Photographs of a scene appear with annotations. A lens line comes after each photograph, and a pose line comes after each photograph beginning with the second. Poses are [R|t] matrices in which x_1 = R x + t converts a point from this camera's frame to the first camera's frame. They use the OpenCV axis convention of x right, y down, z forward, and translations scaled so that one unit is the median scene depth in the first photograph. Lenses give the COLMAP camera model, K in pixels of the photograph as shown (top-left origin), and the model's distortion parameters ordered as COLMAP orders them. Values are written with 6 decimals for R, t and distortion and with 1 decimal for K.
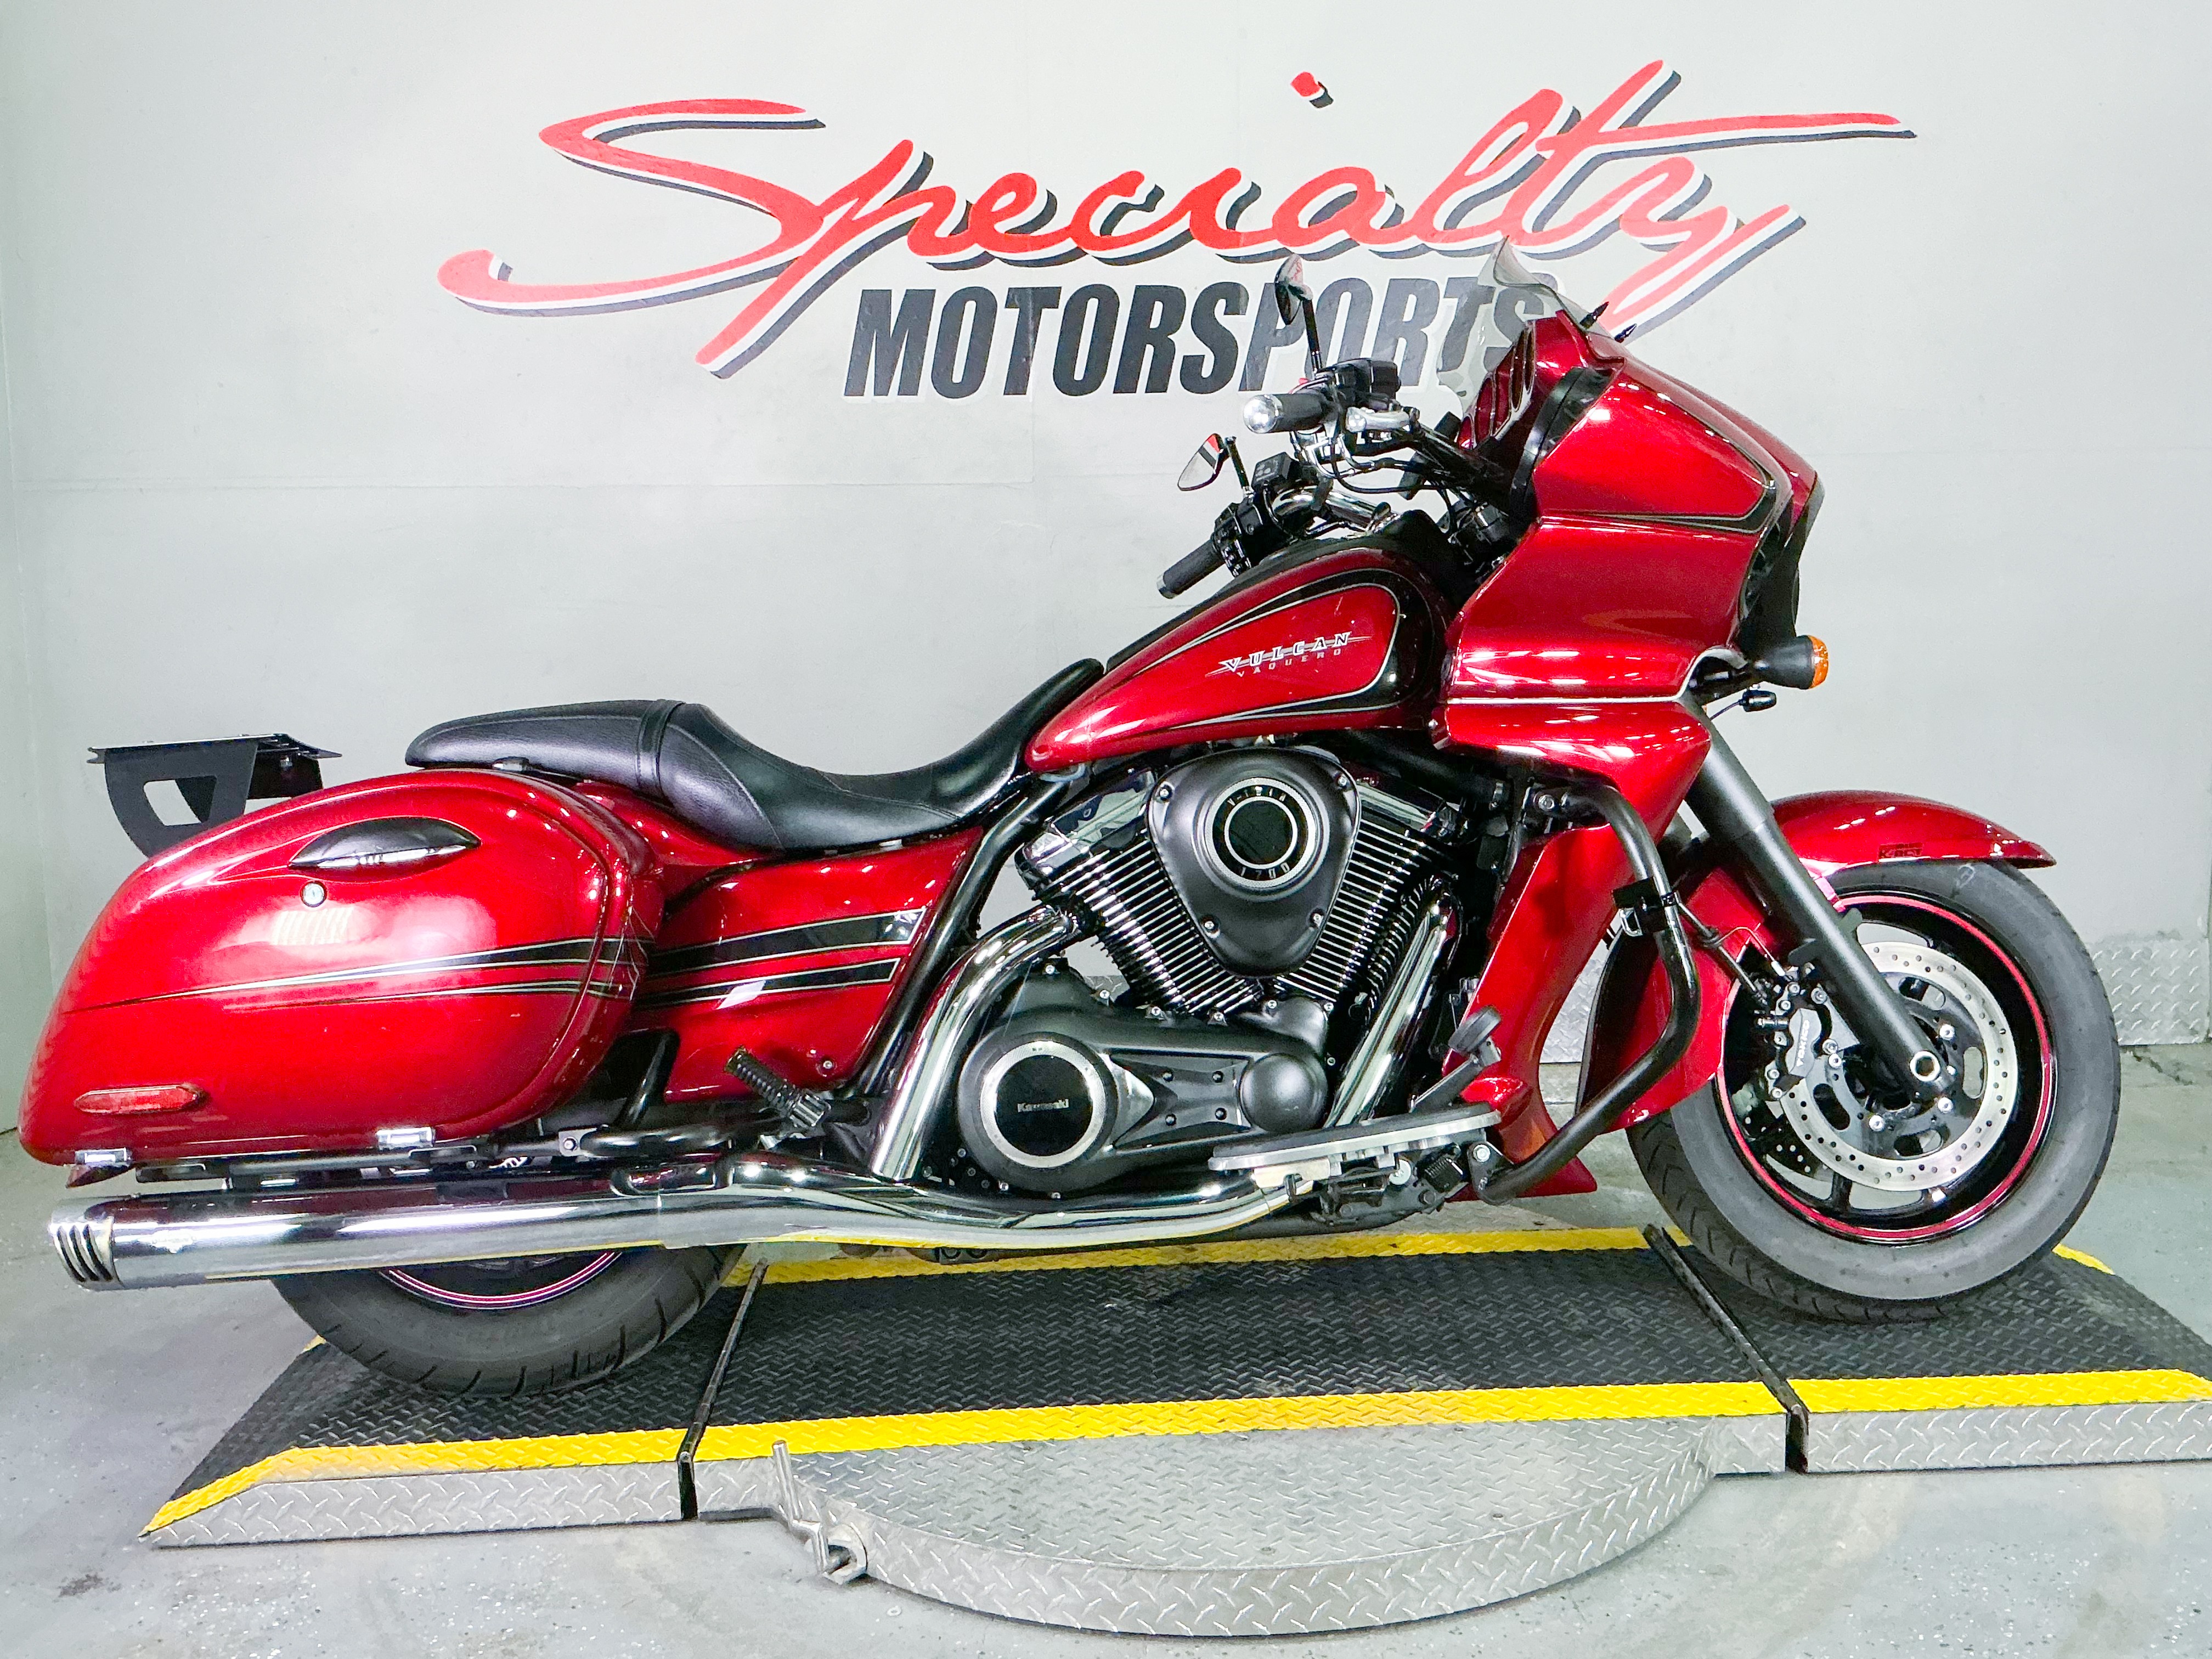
lens RADIAL K [[2088.4, 0, 1113.2], [0, 2088.4, 829.8], [0, 0, 1]] dist [0.042185, 0.000000]
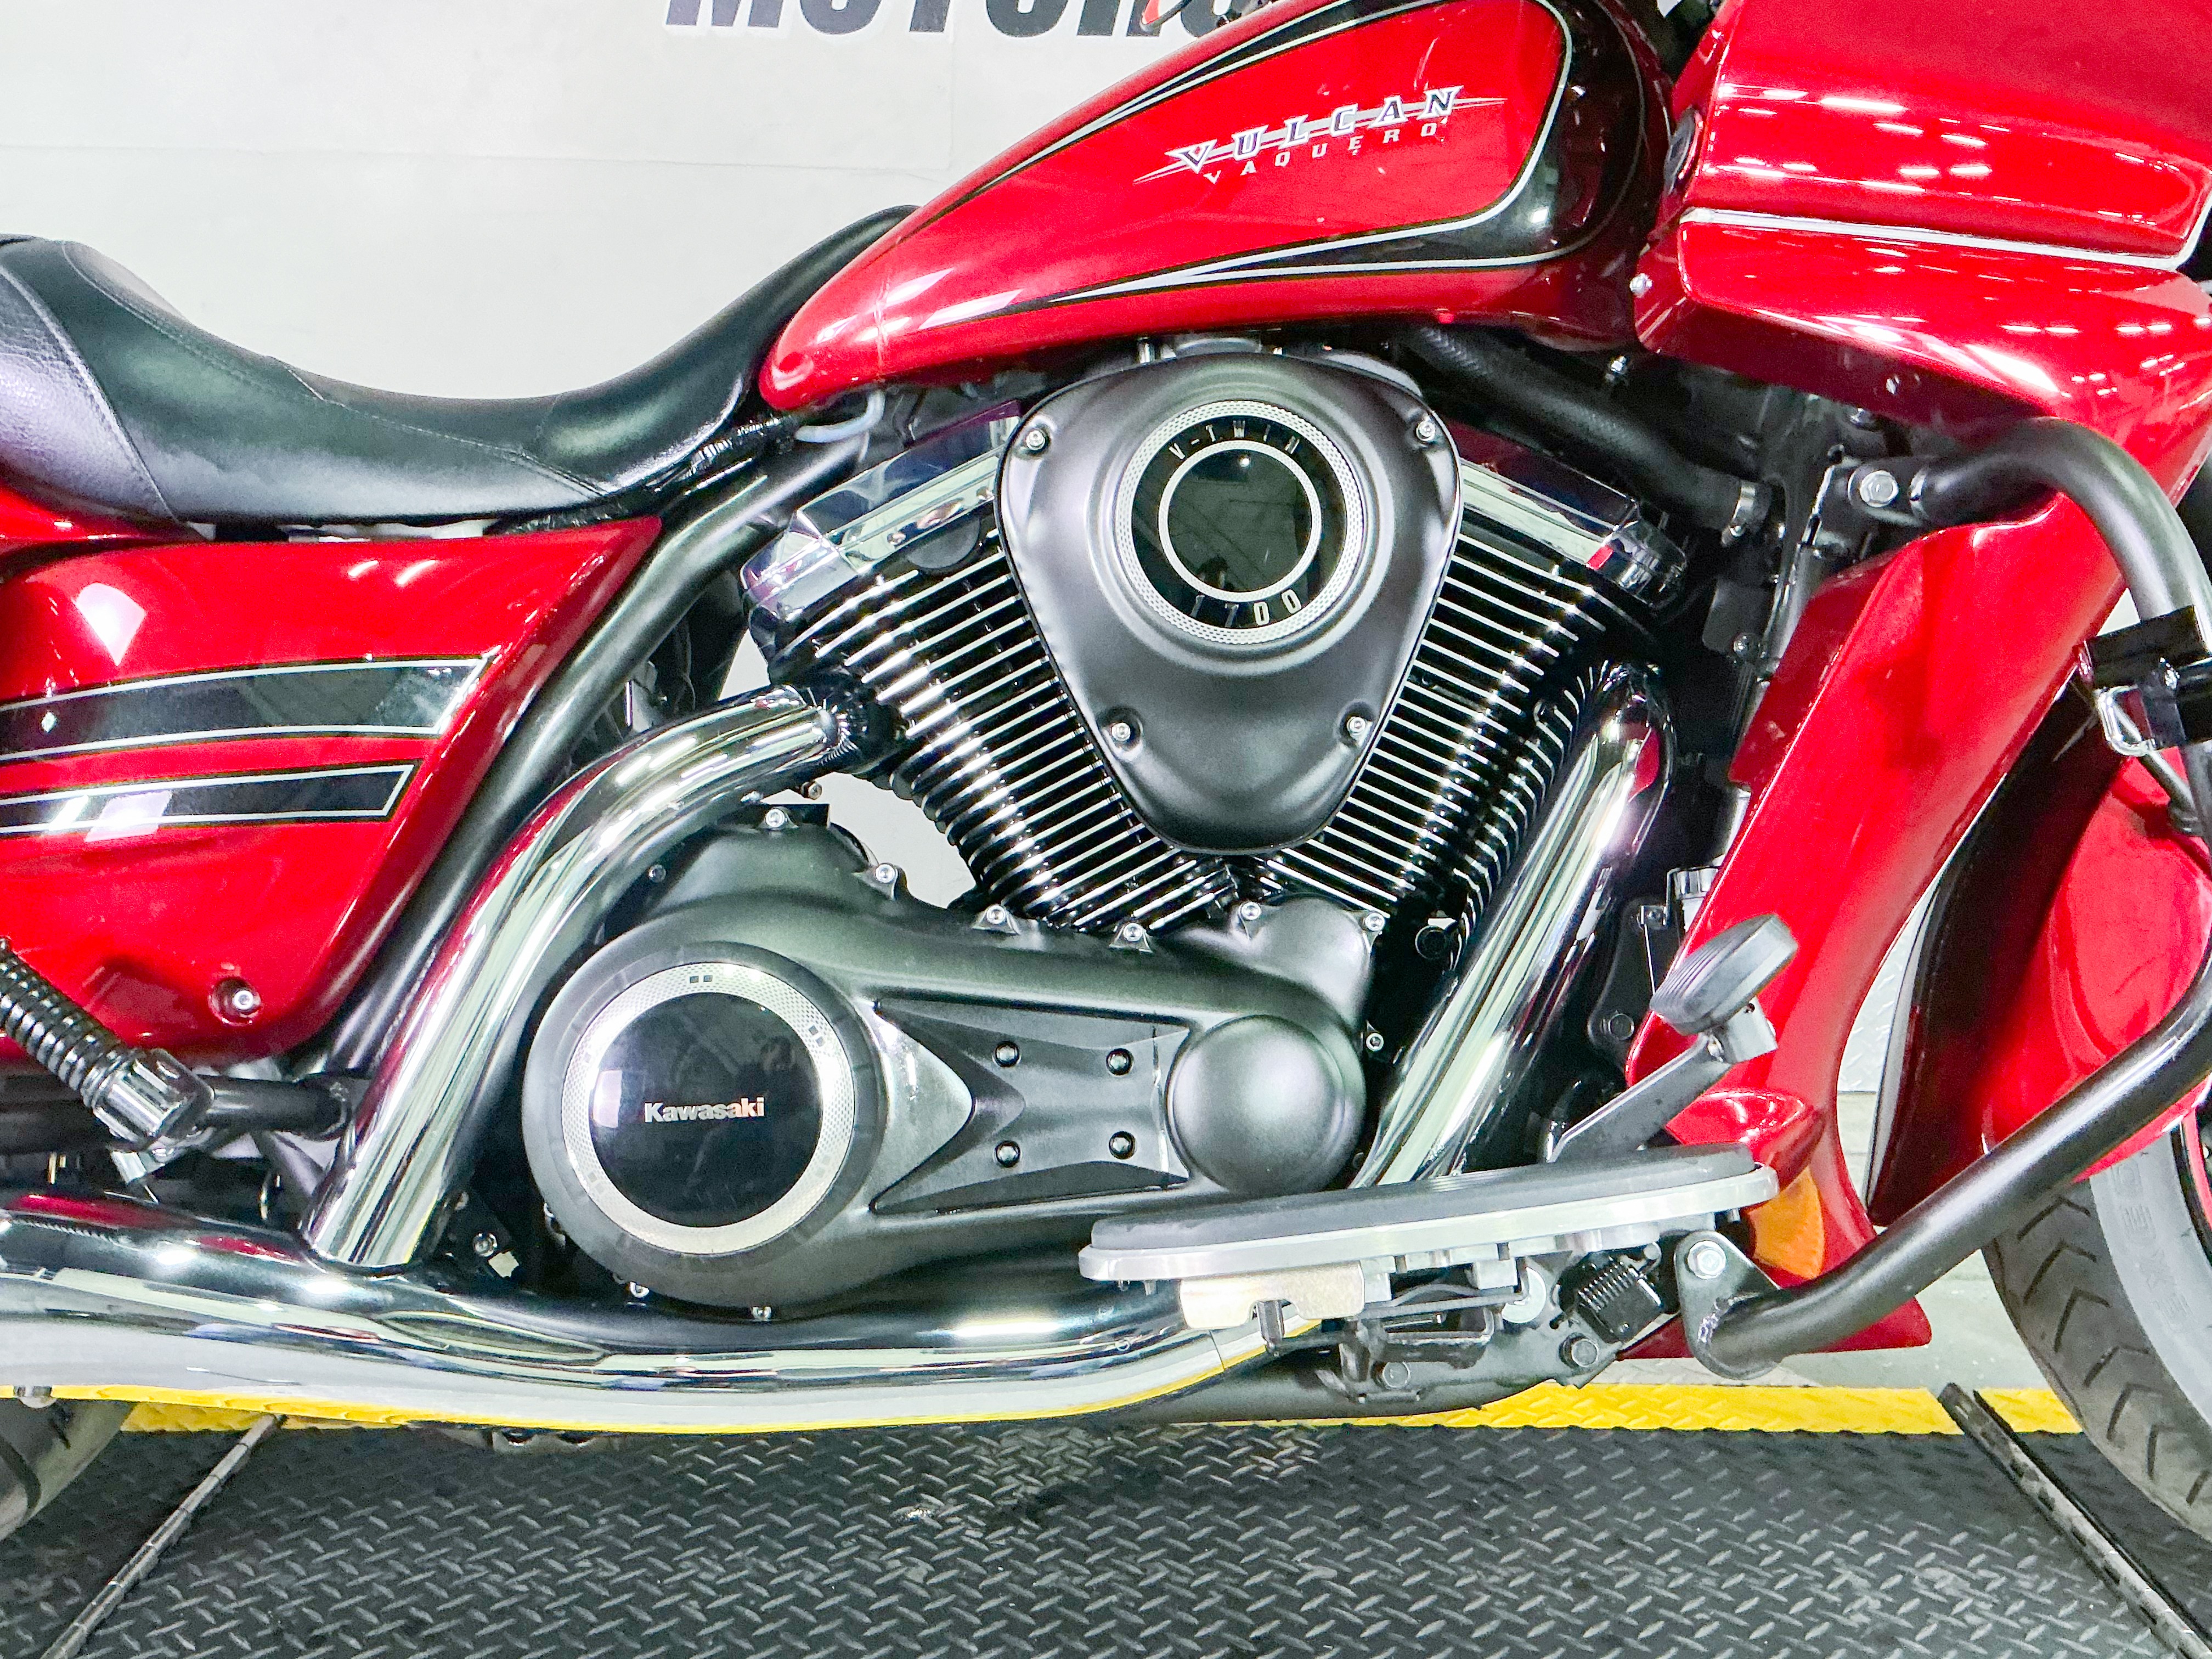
lens RADIAL K [[2088.4, 0, 1116.8], [0, 2088.4, 850.7], [0, 0, 1]] dist [0.042185, 0.000000]
pose [[0.998982, 0.041065, -0.018689, 0.054423], [-0.041077, 0.999156, -0.000267, 0.071547], [0.018663, 0.001034, 0.999825, 0.541228]]
